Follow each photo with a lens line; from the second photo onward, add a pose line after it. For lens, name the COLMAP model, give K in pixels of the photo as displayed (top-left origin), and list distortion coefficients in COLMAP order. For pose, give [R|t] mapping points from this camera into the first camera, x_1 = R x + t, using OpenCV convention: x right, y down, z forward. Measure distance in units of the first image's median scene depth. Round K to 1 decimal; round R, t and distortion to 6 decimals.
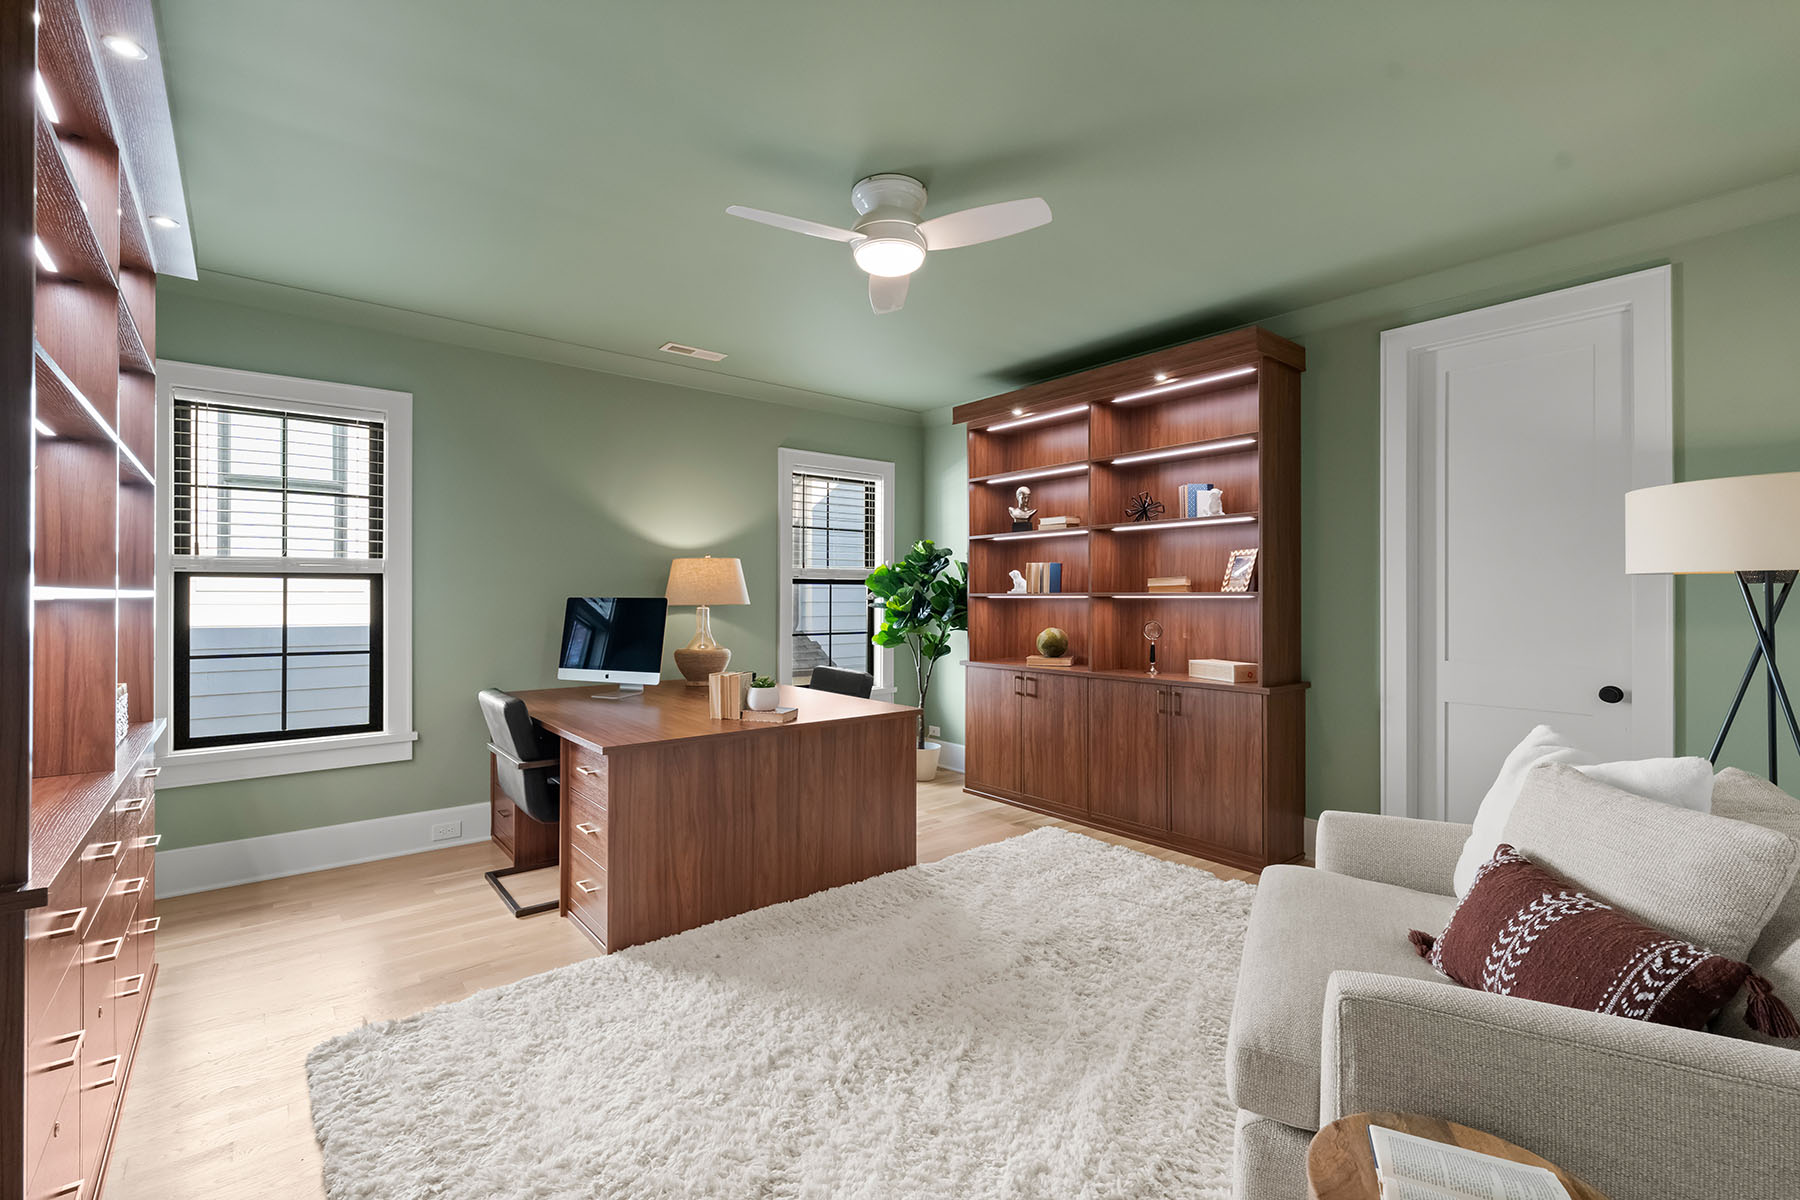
lens RADIAL K [[781.6, 0, 898.0], [0, 781.6, 599.2], [0, 0, 1]] dist [0.002471, 0.000015]
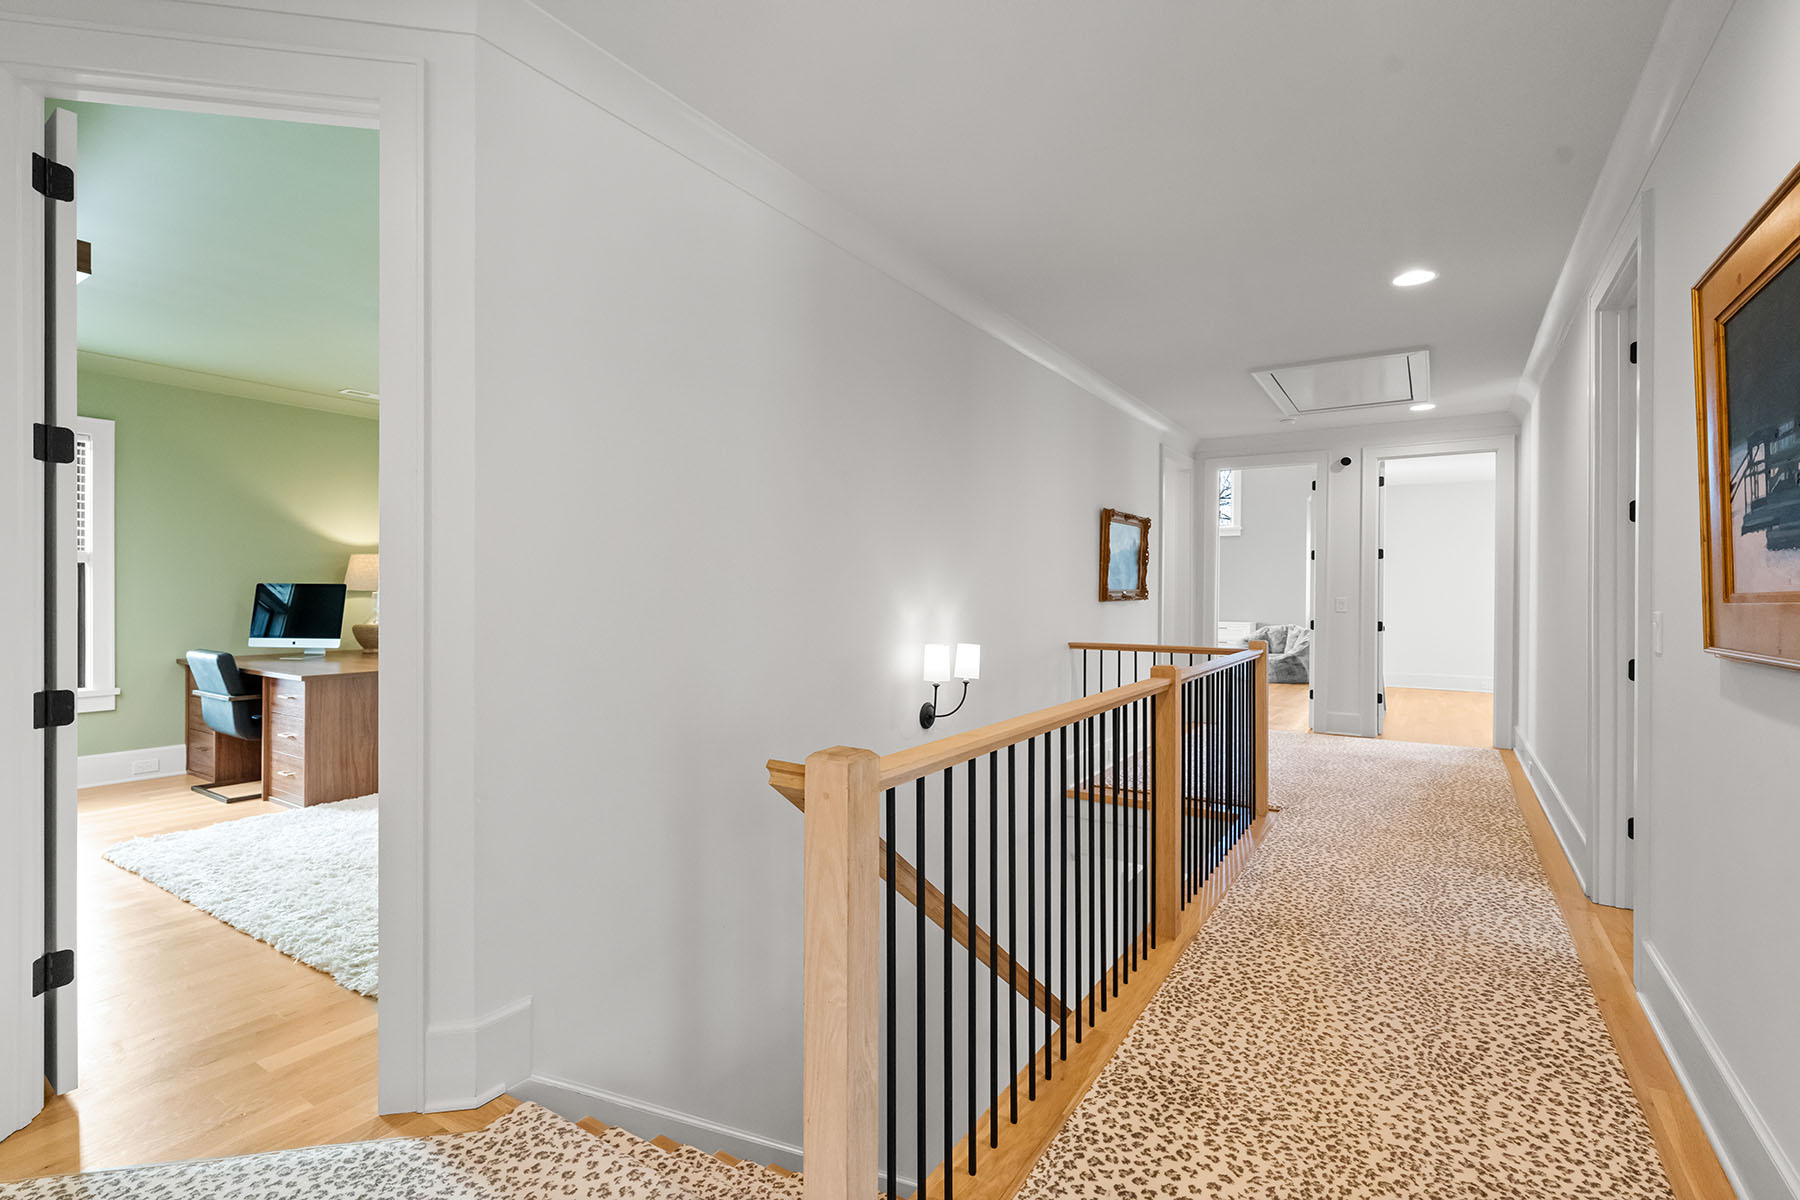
lens RADIAL K [[826.8, 0, 902.7], [0, 826.8, 593.6], [0, 0, 1]] dist [-0.004886, -0.000293]
pose [[0.952092, -0.000564, 0.305812, 0.216917], [-0.001107, 0.999985, 0.005290, 0.008161], [-0.305810, -0.005375, 0.952077, -0.765798]]
